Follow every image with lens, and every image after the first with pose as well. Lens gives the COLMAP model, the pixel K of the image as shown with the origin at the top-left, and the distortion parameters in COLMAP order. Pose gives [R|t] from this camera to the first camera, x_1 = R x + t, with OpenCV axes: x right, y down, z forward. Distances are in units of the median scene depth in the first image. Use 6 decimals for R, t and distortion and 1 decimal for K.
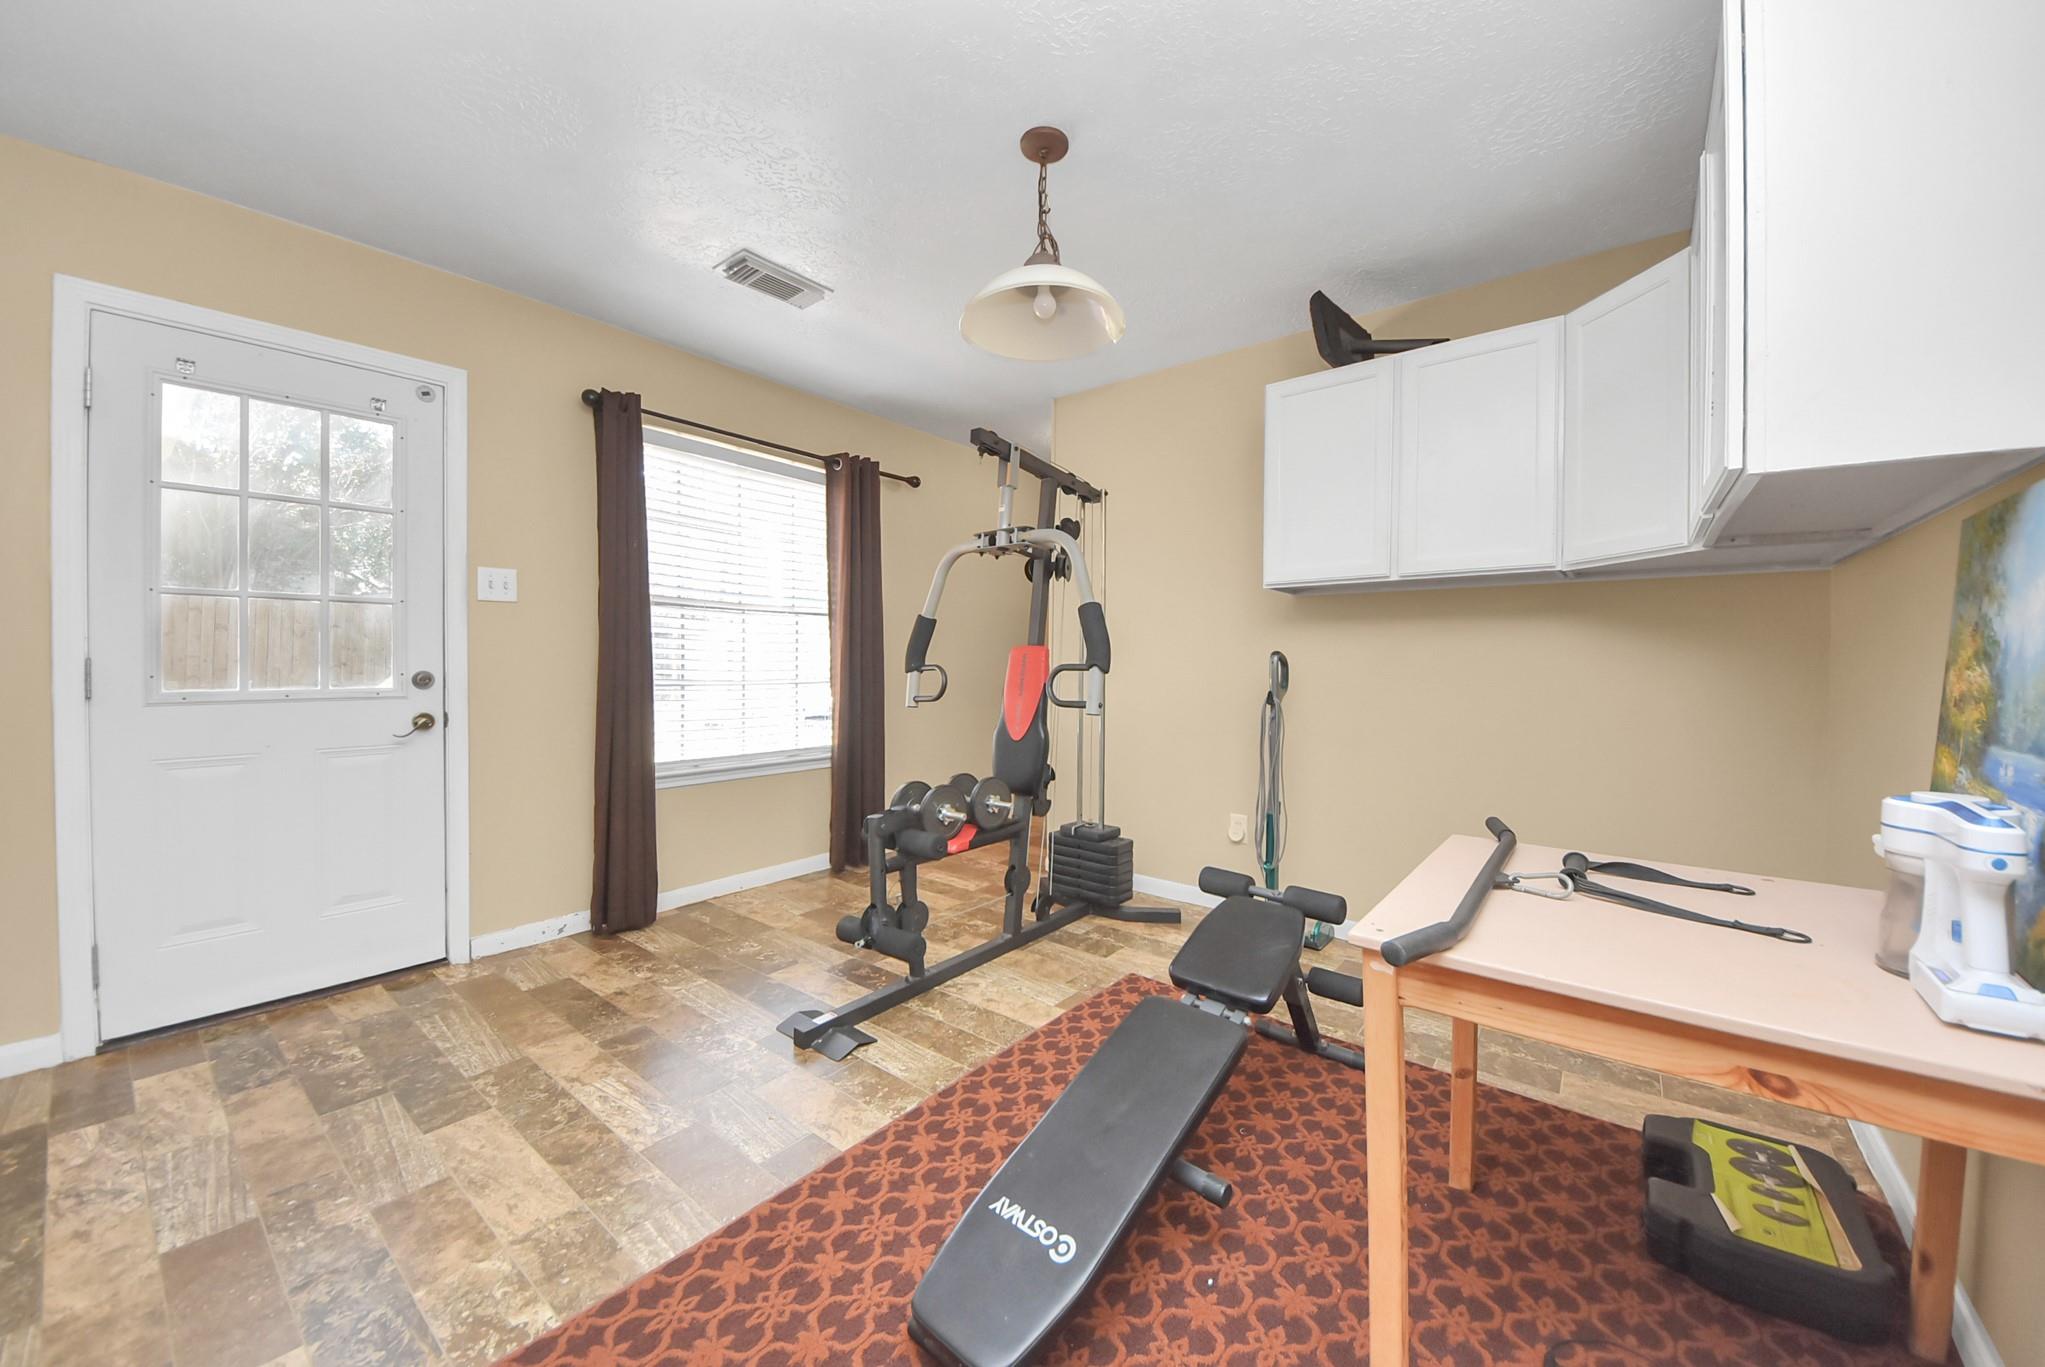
lens RADIAL K [[750.5, 0, 1022.5], [0, 750.5, 683.5], [0, 0, 1]] dist [-0.000673, -0.000055]
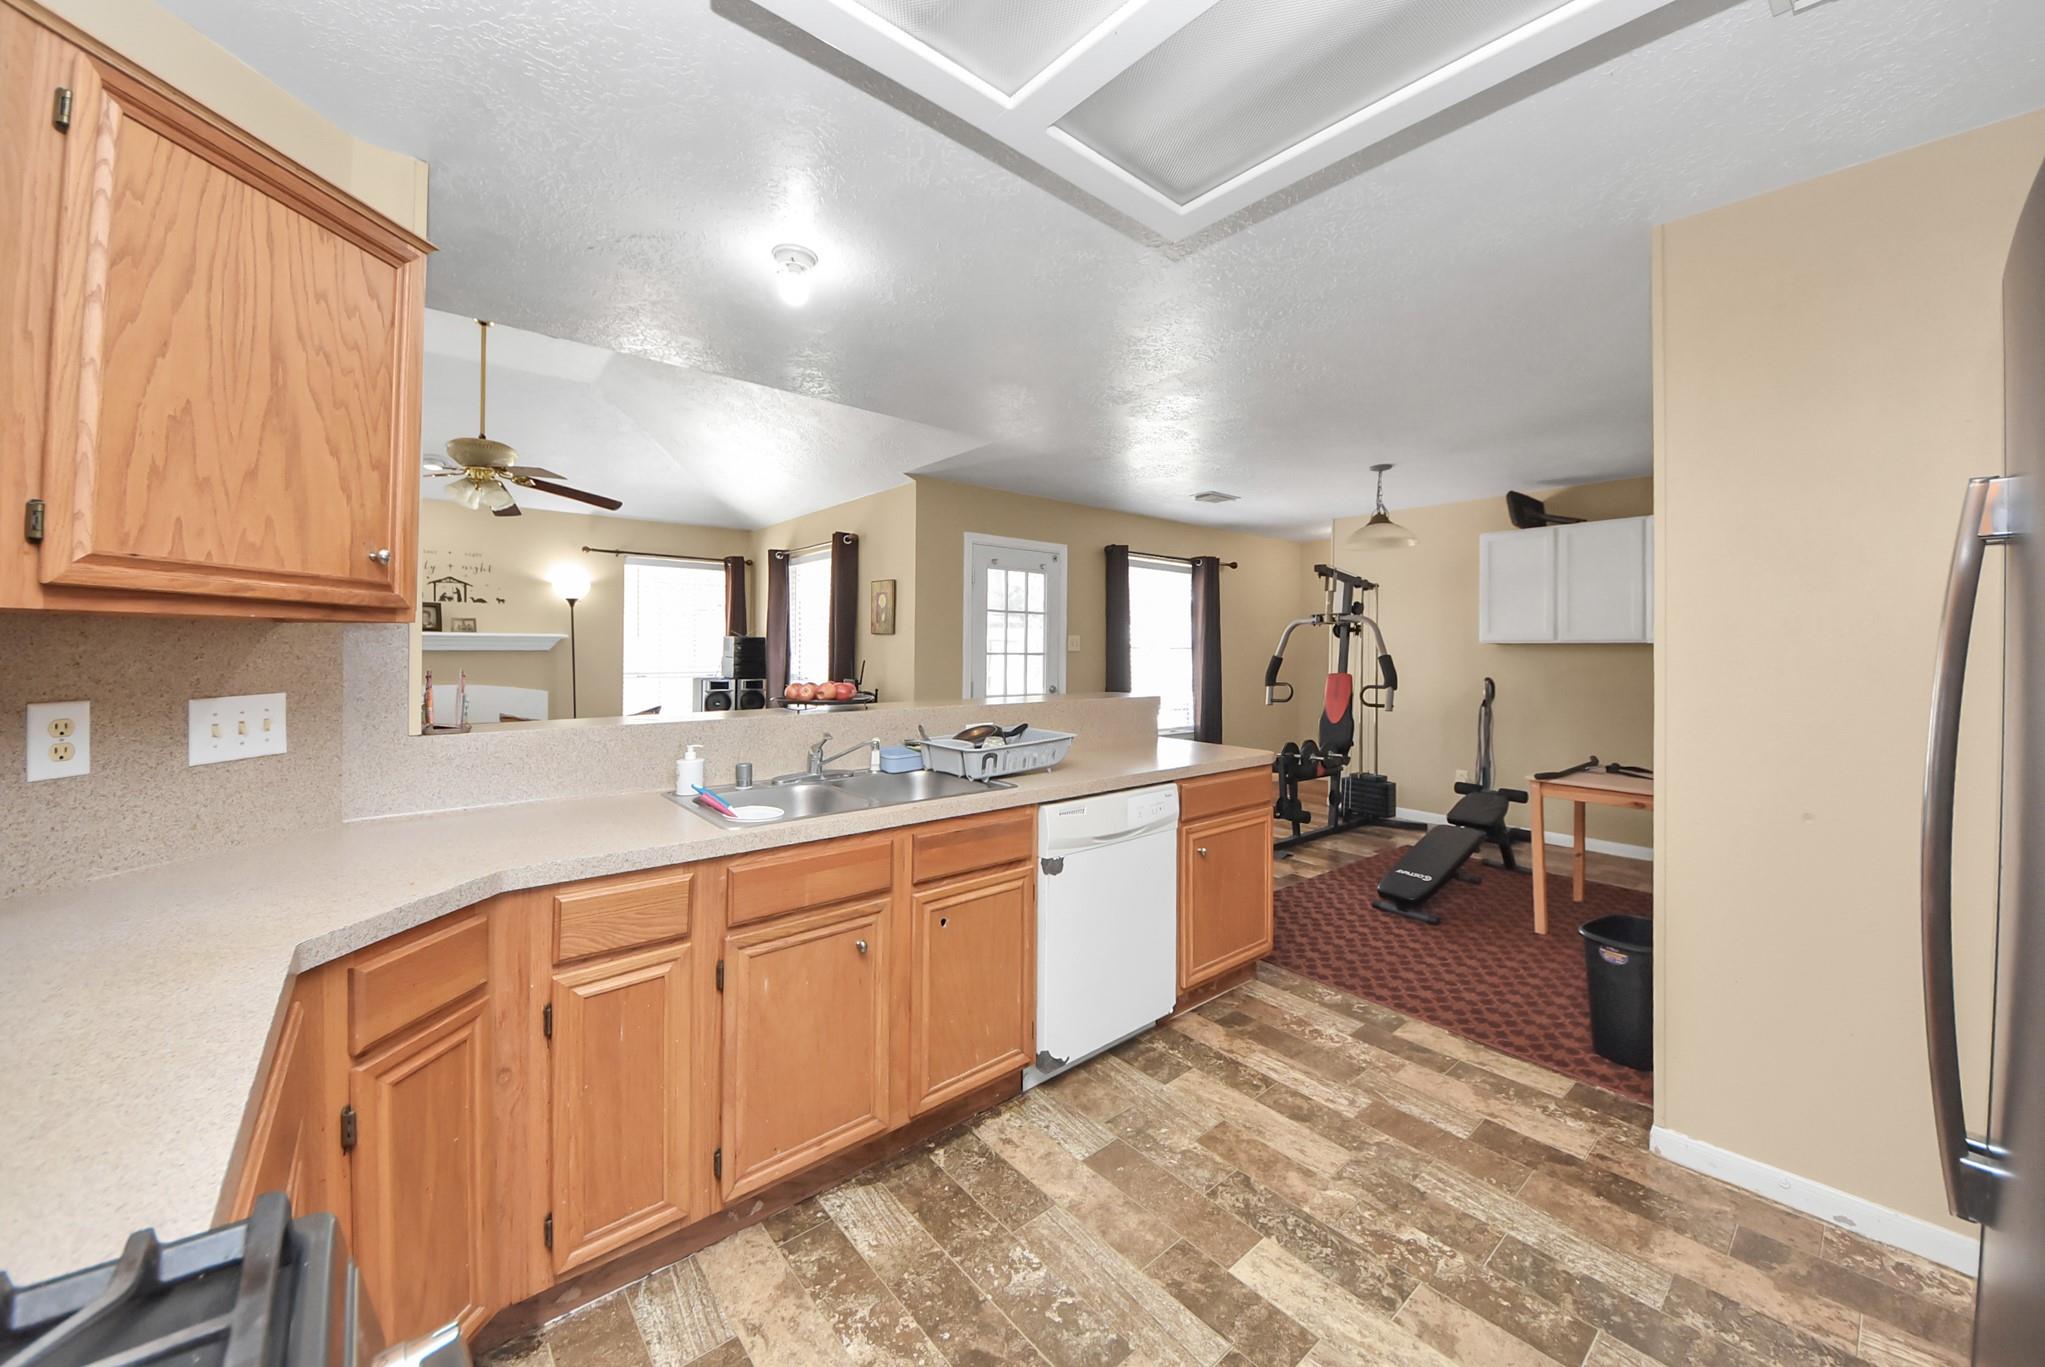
lens RADIAL K [[747.7, 0, 1034.5], [0, 747.7, 654.1], [0, 0, 1]] dist [0.045885, -0.029952]
pose [[0.981412, 0.001654, -0.191905, -0.380403], [-0.007580, 0.999517, -0.030152, -0.034898], [0.191763, 0.031046, 0.980950, -0.992962]]
